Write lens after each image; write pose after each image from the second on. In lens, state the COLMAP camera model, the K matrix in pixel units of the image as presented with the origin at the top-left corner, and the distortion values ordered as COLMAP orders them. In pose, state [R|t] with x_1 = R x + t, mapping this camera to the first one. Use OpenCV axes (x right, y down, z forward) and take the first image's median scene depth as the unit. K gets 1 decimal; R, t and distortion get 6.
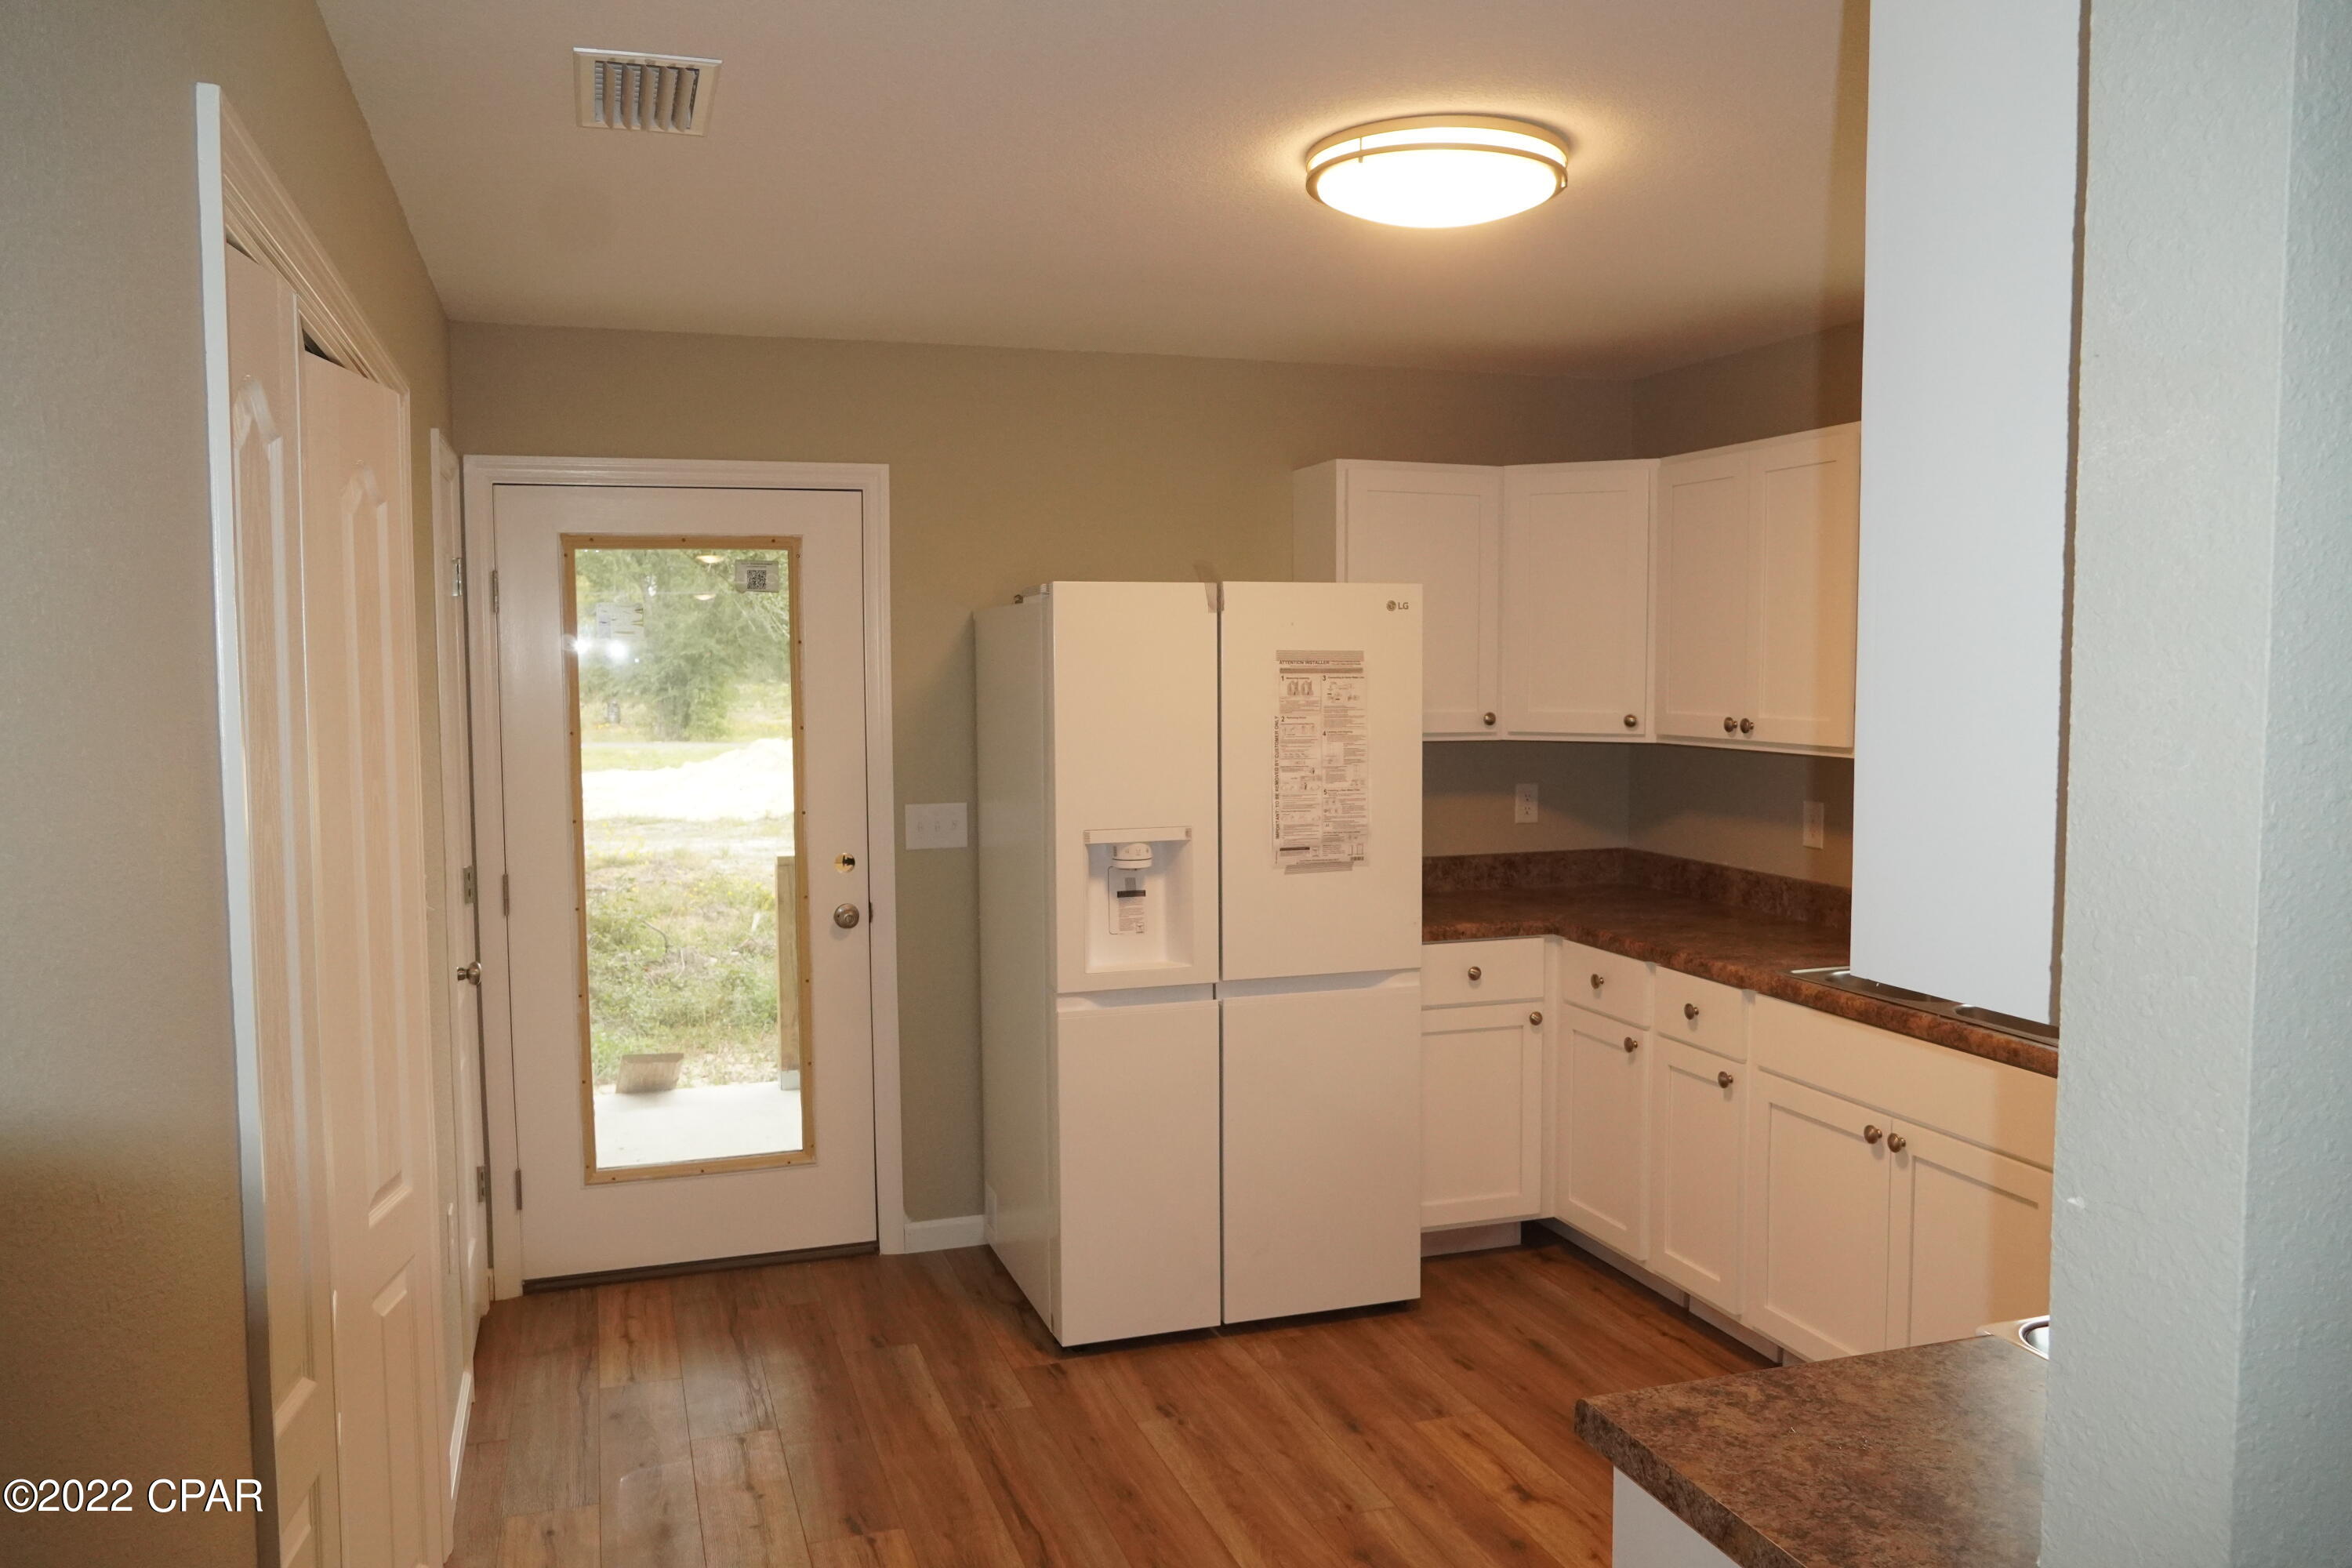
lens RADIAL K [[1768.6, 0, 1176.0], [0, 1768.6, 784.0], [0, 0, 1]] dist [-0.049867, 0.078785]
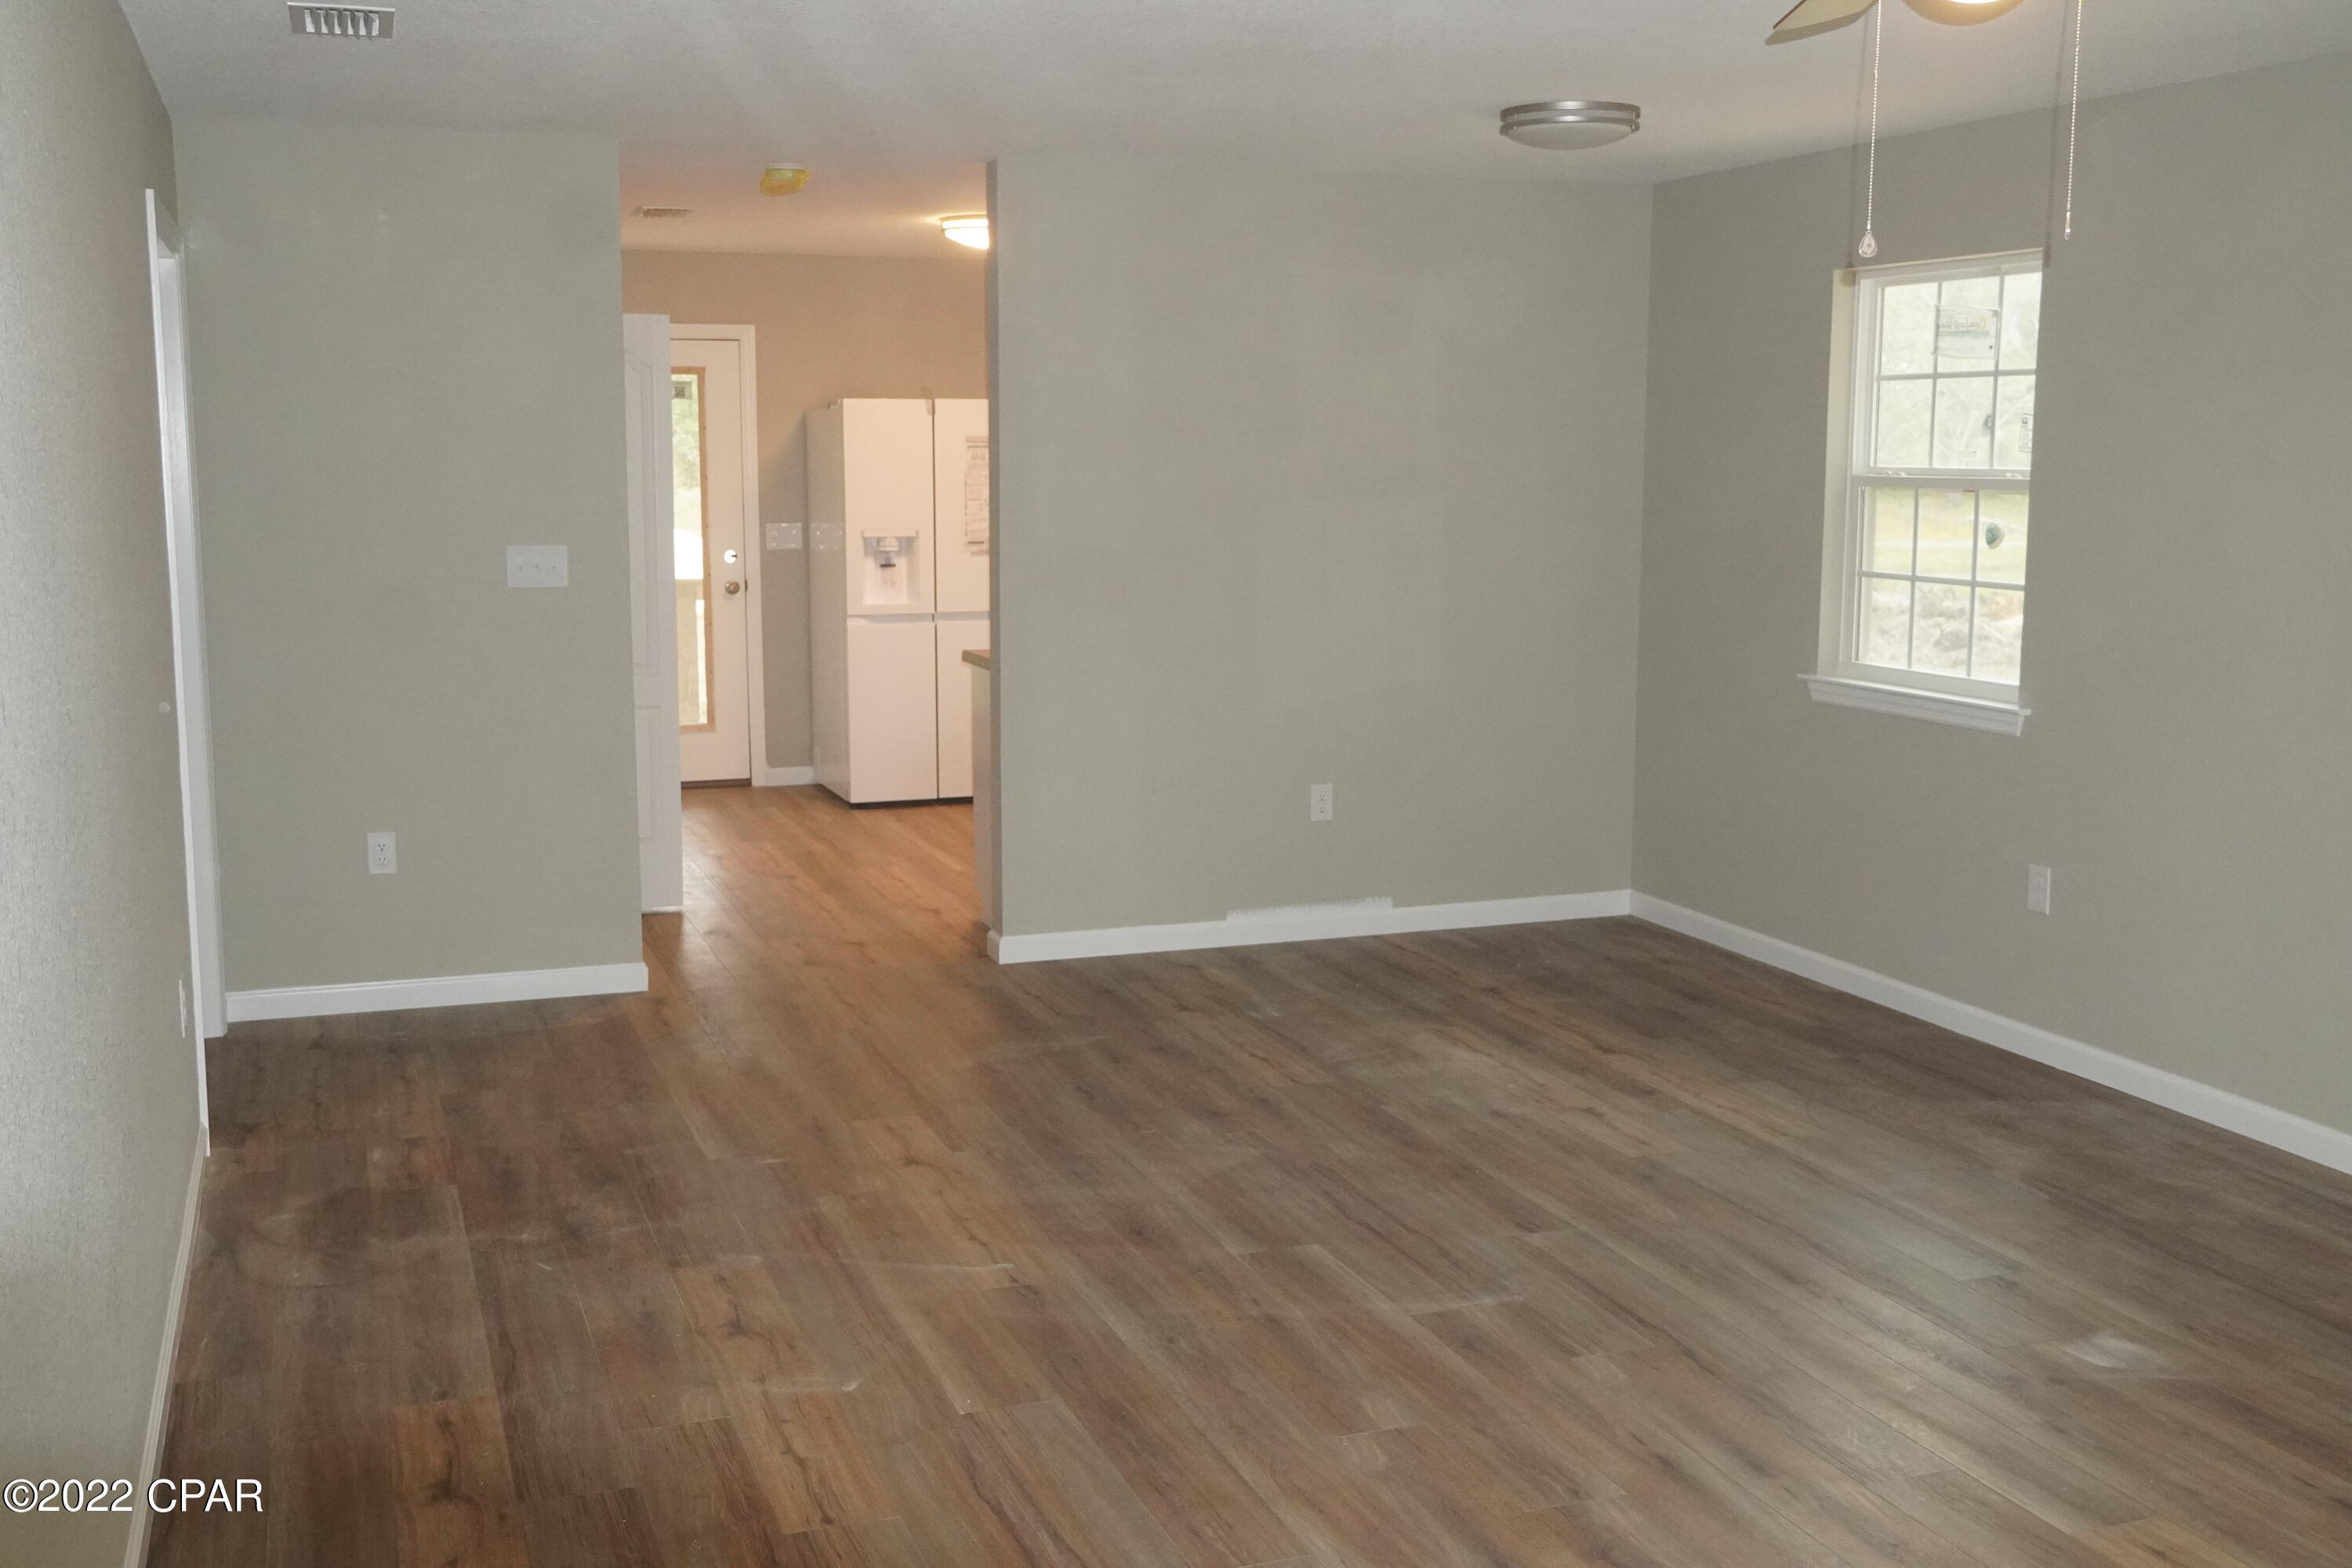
lens RADIAL K [[2355.9, 0, 1176.0], [0, 2355.9, 784.0], [0, 0, 1]] dist [0.064758, 0.005430]
pose [[0.999625, 0.004840, 0.026954, 0.210801], [-0.006709, 0.997548, 0.069659, 0.115006], [-0.026551, -0.069814, 0.997207, -1.503790]]
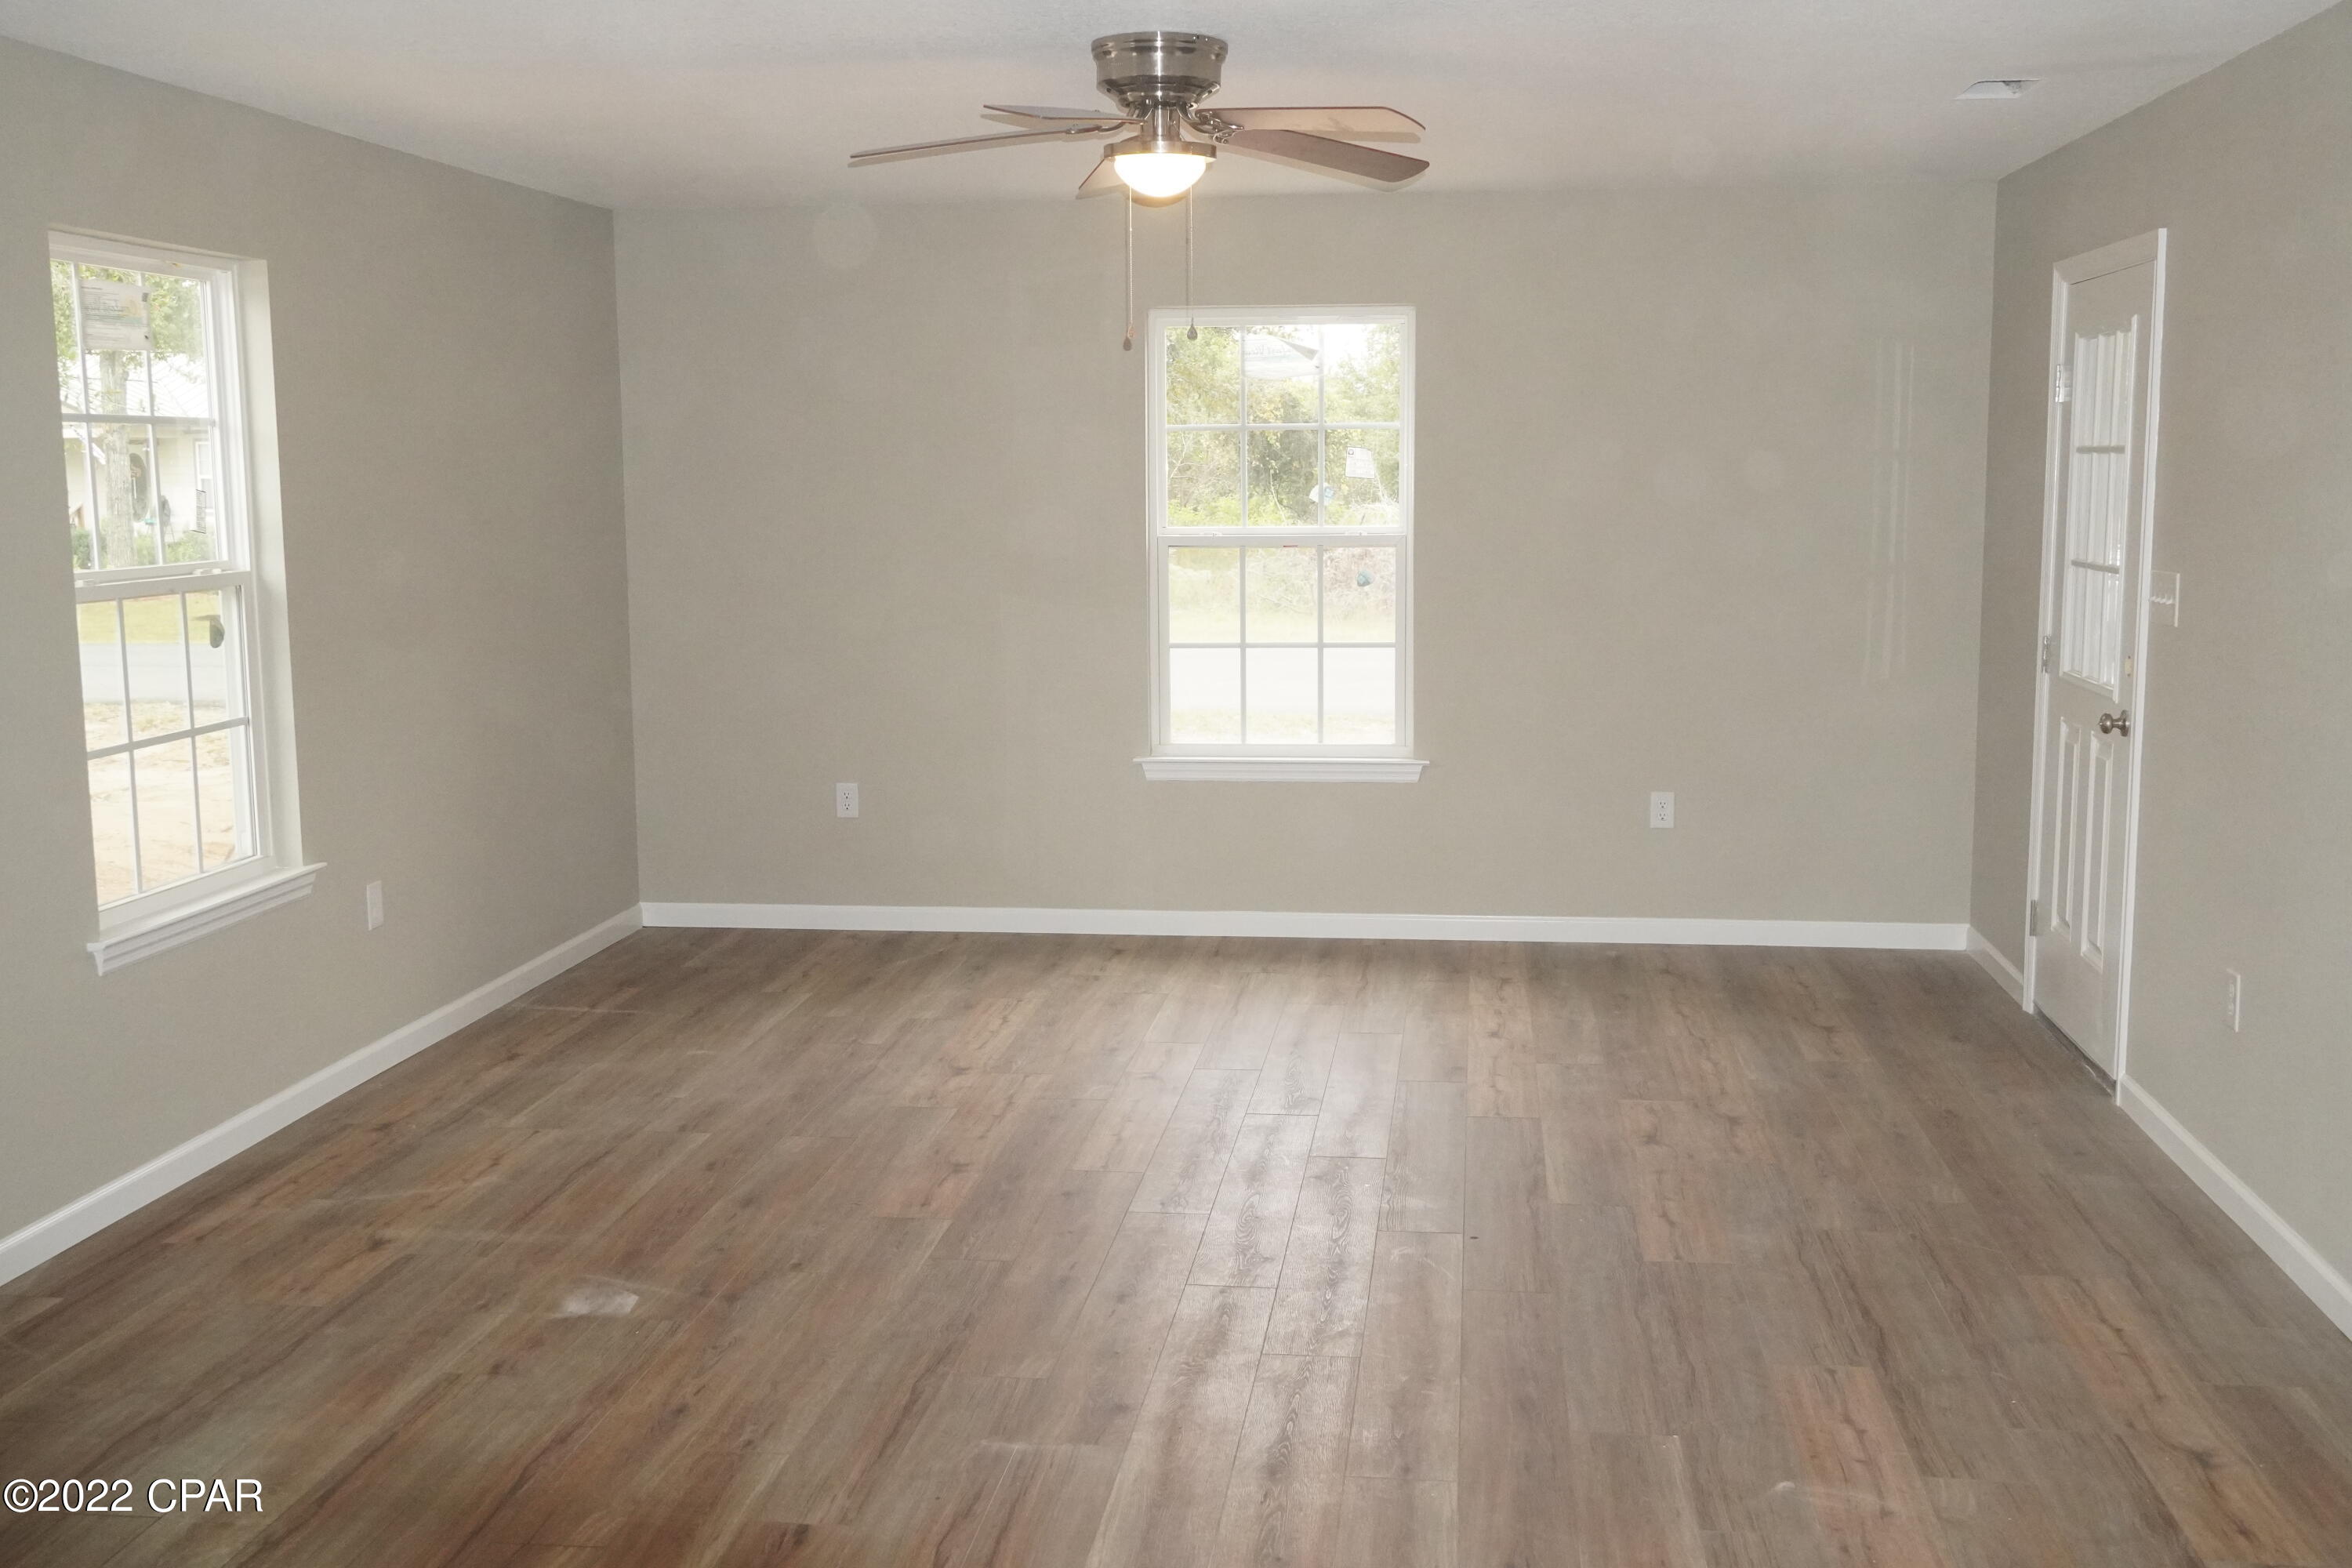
lens RADIAL K [[2408.3, 0, 1169.8], [0, 2408.3, 782.6], [0, 0, 1]] dist [0.021800, 0.006266]
pose [[-0.901466, -0.041845, 0.430822, -0.069452], [0.048820, 0.979136, 0.197254, -0.017152], [-0.430087, 0.198851, -0.880615, 0.313885]]
